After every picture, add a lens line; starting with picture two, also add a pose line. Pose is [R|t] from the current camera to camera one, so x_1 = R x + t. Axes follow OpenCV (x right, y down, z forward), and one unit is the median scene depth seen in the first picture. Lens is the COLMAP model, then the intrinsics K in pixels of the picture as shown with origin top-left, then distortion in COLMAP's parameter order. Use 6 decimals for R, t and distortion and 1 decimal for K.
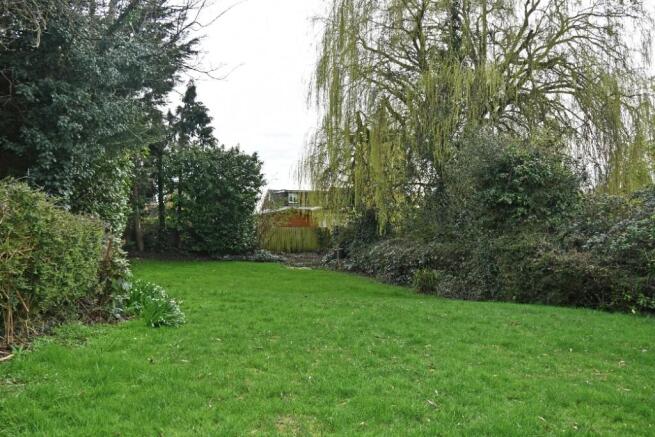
lens RADIAL K [[525.1, 0, 327.5], [0, 525.1, 218.5], [0, 0, 1]] dist [-0.005006, -0.000237]
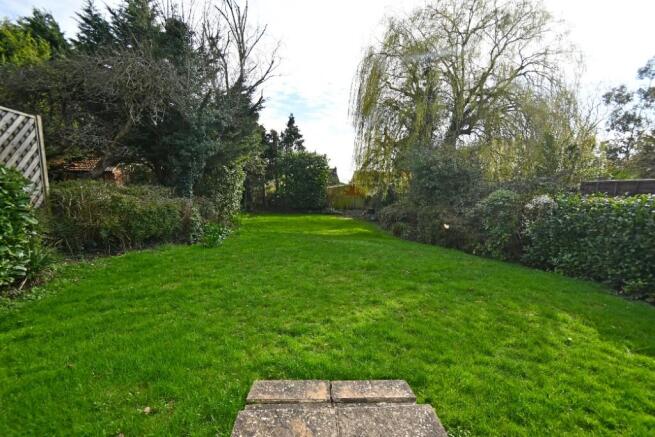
lens RADIAL K [[297.9, 0, 319.2], [0, 297.9, 231.7], [0, 0, 1]] dist [0.002622, 0.000374]
pose [[0.969636, 0.041586, -0.240989, 0.102572], [-0.005740, 0.989034, 0.147579, -0.012692], [0.244484, -0.141715, 0.959242, -0.027782]]
